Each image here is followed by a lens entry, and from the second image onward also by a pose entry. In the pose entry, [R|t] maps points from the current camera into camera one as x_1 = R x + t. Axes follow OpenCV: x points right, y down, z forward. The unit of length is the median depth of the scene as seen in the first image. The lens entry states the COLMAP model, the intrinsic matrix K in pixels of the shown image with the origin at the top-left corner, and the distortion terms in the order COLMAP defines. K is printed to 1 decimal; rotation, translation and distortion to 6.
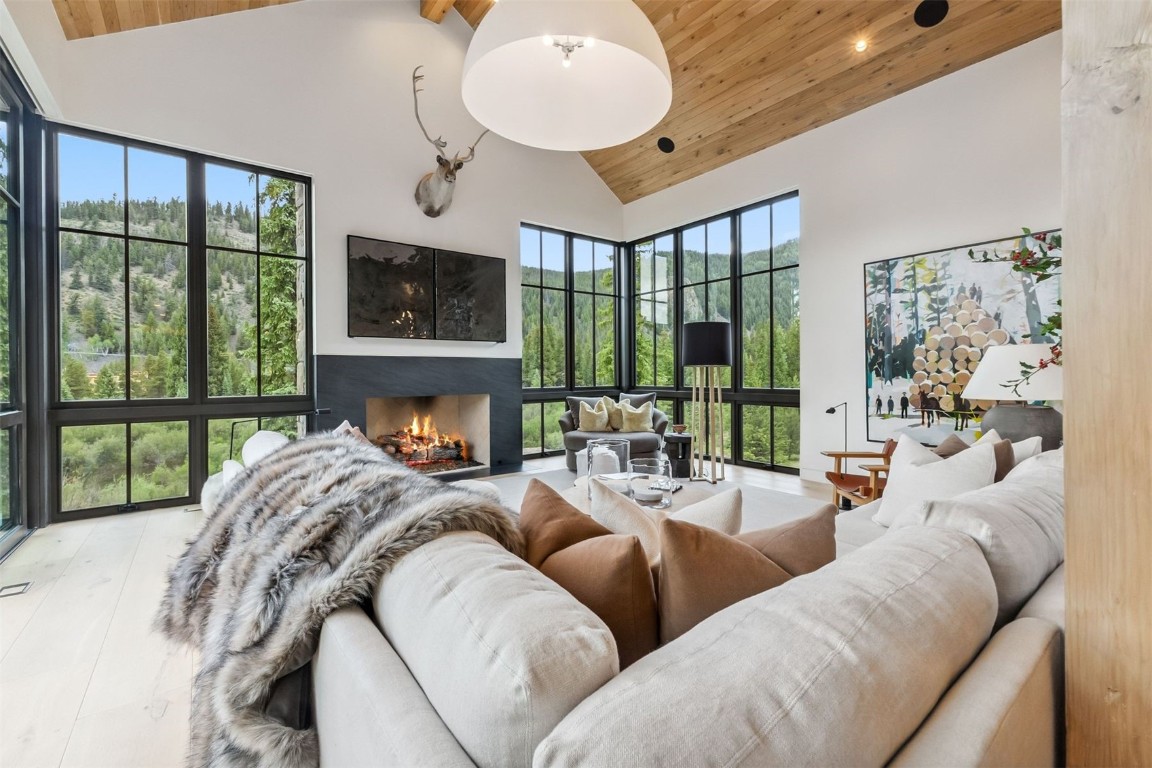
lens RADIAL K [[493.3, 0, 573.3], [0, 493.3, 374.6], [0, 0, 1]] dist [0.006492, -0.000527]
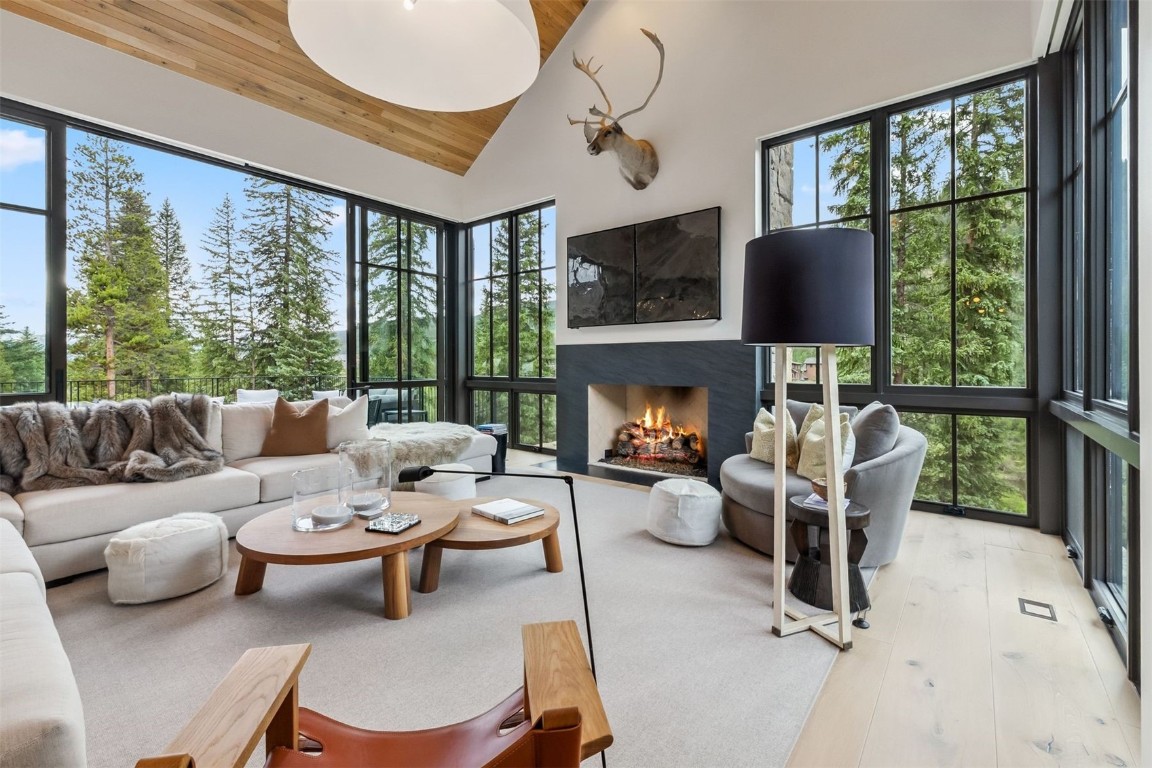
lens RADIAL K [[493.3, 0, 579.0], [0, 493.3, 362.8], [0, 0, 1]] dist [0.006492, -0.000527]
pose [[0.246514, 0.006930, -0.969115, 0.432212], [-0.000924, 0.999976, 0.006915, -0.003833], [0.969139, -0.000809, 0.246514, 0.502958]]
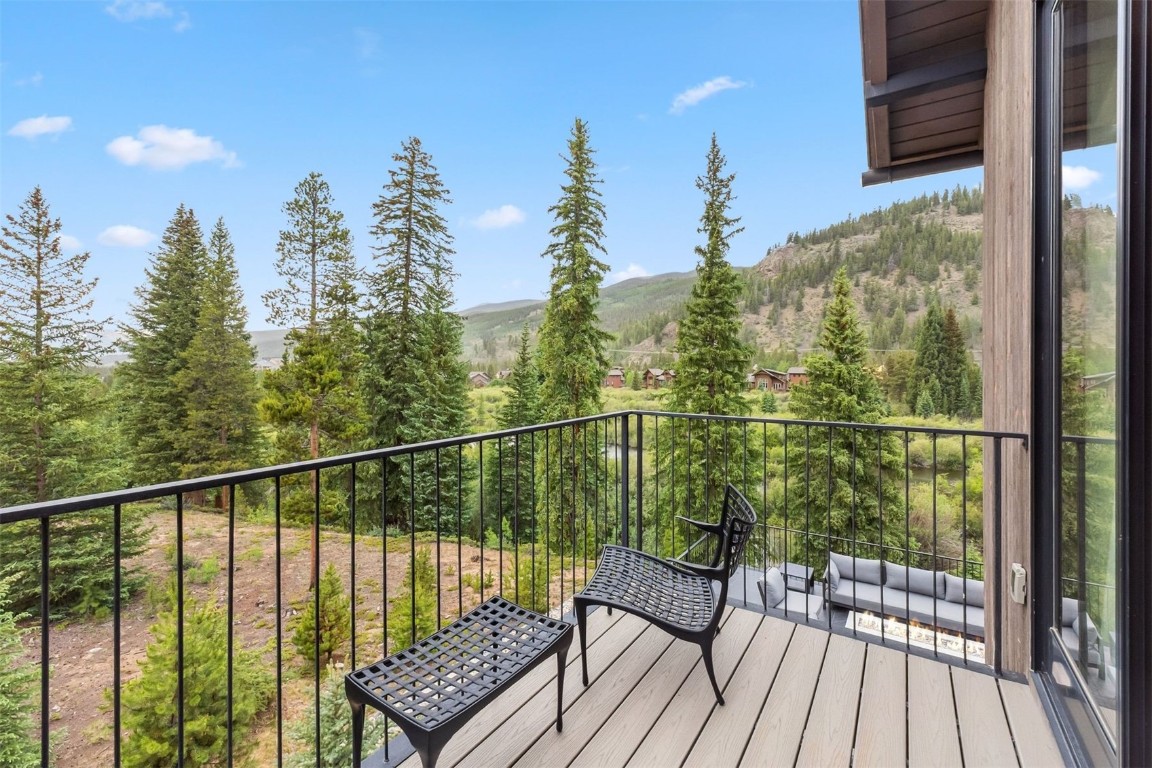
lens RADIAL K [[493.3, 0, 581.3], [0, 493.3, 362.5], [0, 0, 1]] dist [0.006492, -0.000527]
pose [[0.329054, 0.006399, -0.944289, -0.203316], [-0.005581, 0.999973, 0.004832, -0.383130], [0.944294, 0.003680, 0.329081, -0.740488]]
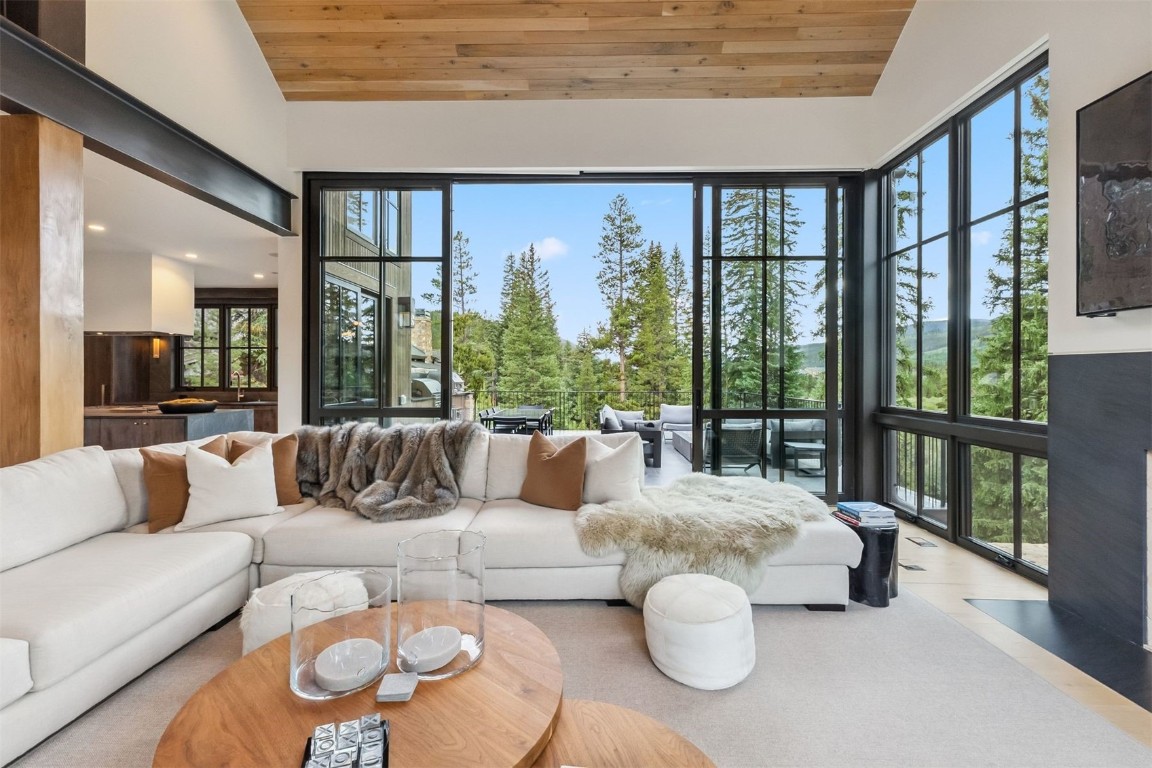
lens RADIAL K [[493.3, 0, 579.0], [0, 493.3, 373.1], [0, 0, 1]] dist [0.006492, -0.000527]
pose [[-0.620864, 0.003615, -0.783910, 0.165574], [0.000228, 0.999990, 0.004431, -0.015376], [0.783918, 0.002572, -0.620859, 0.617673]]
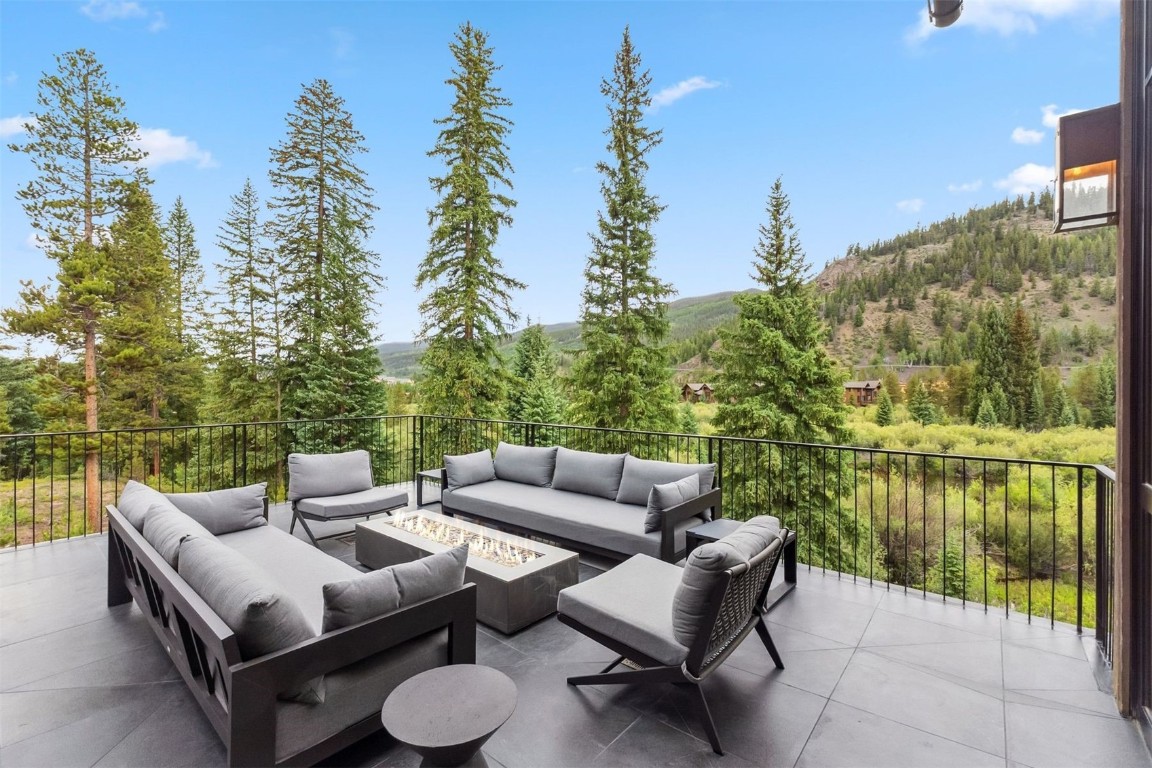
lens RADIAL K [[493.3, 0, 578.2], [0, 493.3, 385.7], [0, 0, 1]] dist [0.006492, -0.000527]
pose [[0.225170, 0.010698, -0.974261, -0.386592], [-0.007652, 0.999928, 0.009211, -0.014518], [0.974290, 0.005380, 0.225235, 0.159420]]
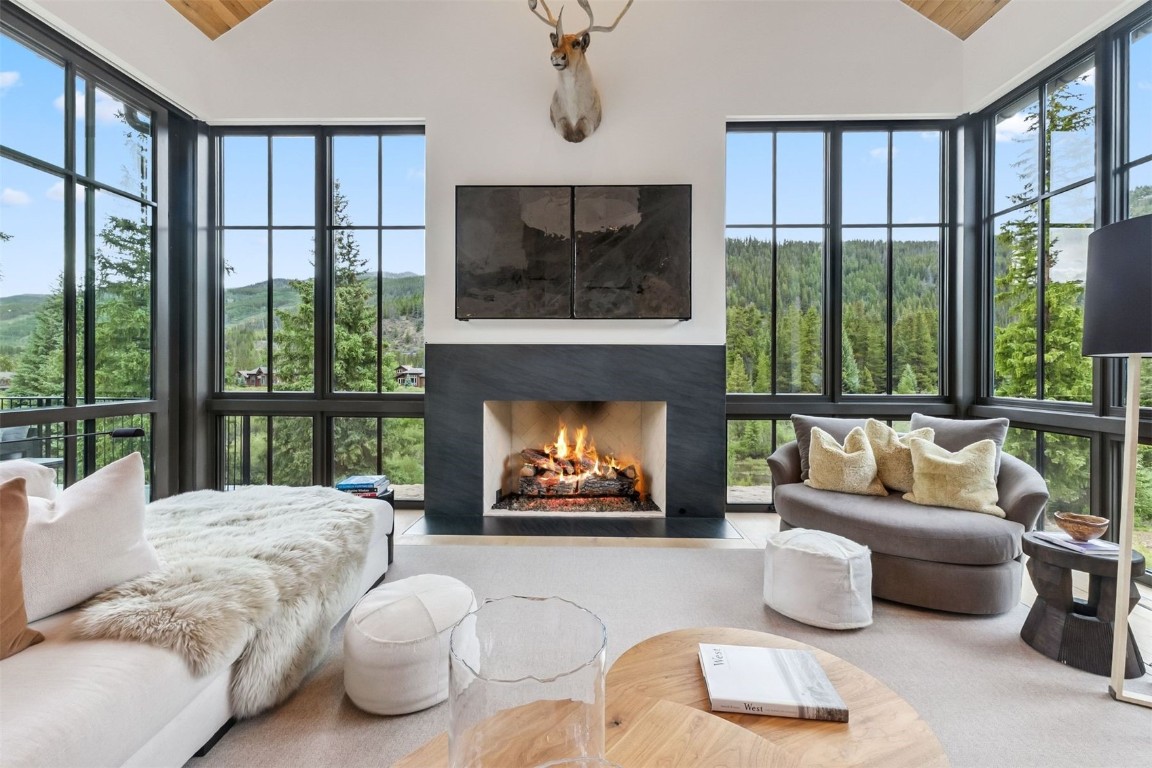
lens RADIAL K [[493.3, 0, 582.8], [0, 493.3, 365.8], [0, 0, 1]] dist [0.006492, -0.000527]
pose [[0.782430, 0.007044, -0.622699, 0.115957], [-0.011071, 0.999935, -0.002600, -0.003738], [0.622640, 0.008929, 0.782457, 0.355443]]
